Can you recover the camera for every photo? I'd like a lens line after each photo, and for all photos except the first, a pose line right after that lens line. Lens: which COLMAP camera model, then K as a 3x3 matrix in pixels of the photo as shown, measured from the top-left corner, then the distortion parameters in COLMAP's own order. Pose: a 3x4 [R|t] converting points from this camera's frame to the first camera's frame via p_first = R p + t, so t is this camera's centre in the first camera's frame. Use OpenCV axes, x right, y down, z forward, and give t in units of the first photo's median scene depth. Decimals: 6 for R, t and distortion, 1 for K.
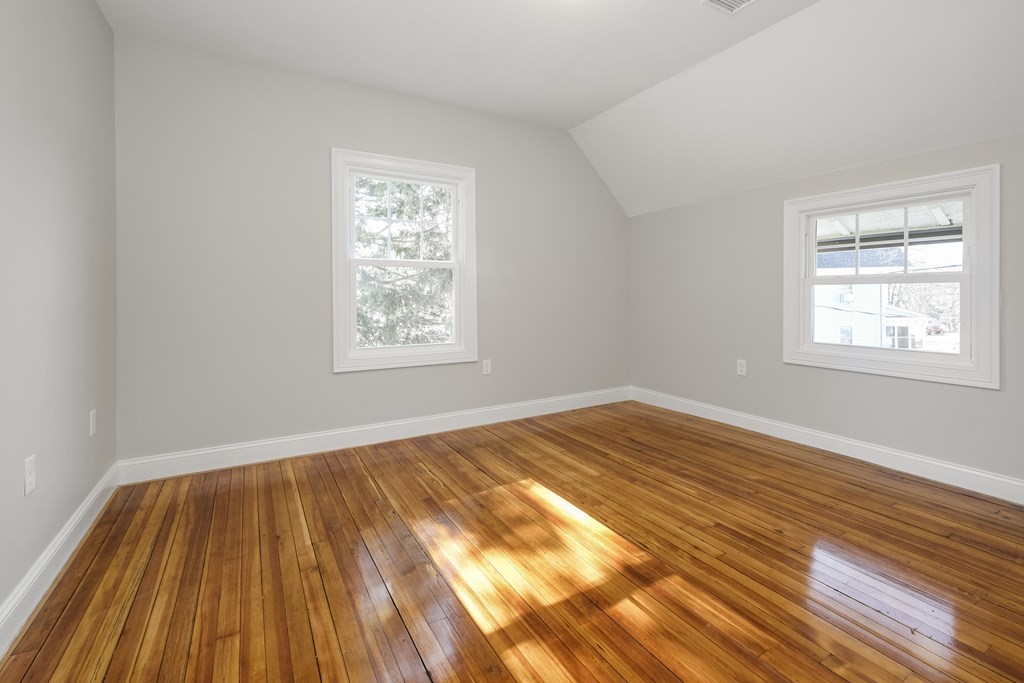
lens RADIAL K [[457.6, 0, 513.3], [0, 457.6, 332.0], [0, 0, 1]] dist [0.006487, -0.003923]
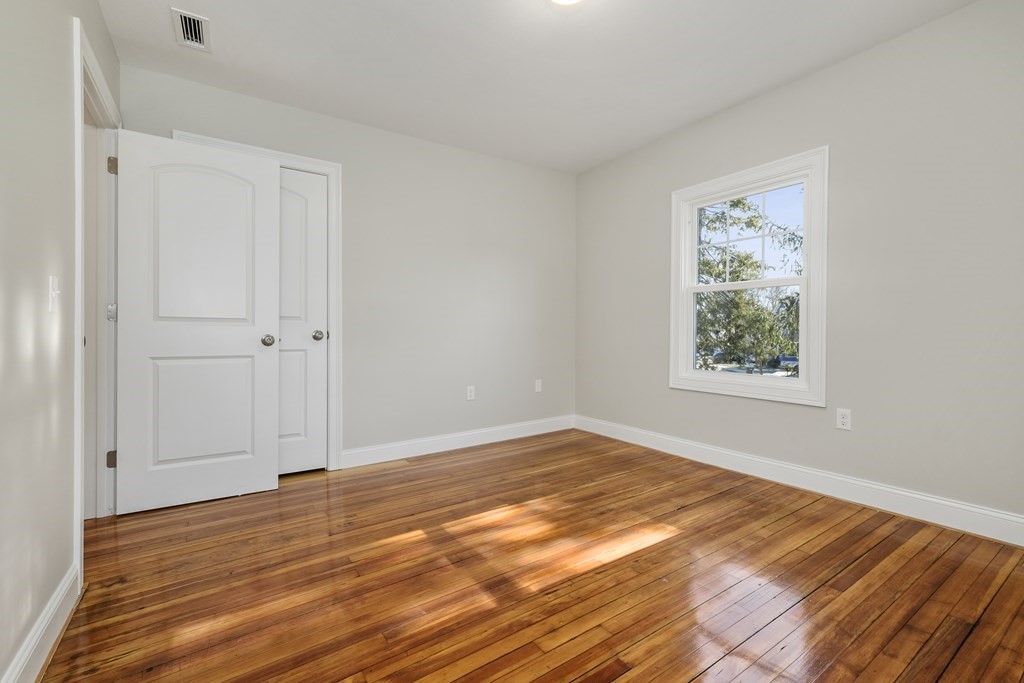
lens RADIAL K [[457.6, 0, 513.4], [0, 457.6, 337.1], [0, 0, 1]] dist [0.006487, -0.003923]
pose [[0.056241, 0.024550, -0.998115, 0.895805], [-0.073879, 0.997059, 0.020361, -0.031959], [0.995680, 0.072594, 0.057889, 0.651065]]
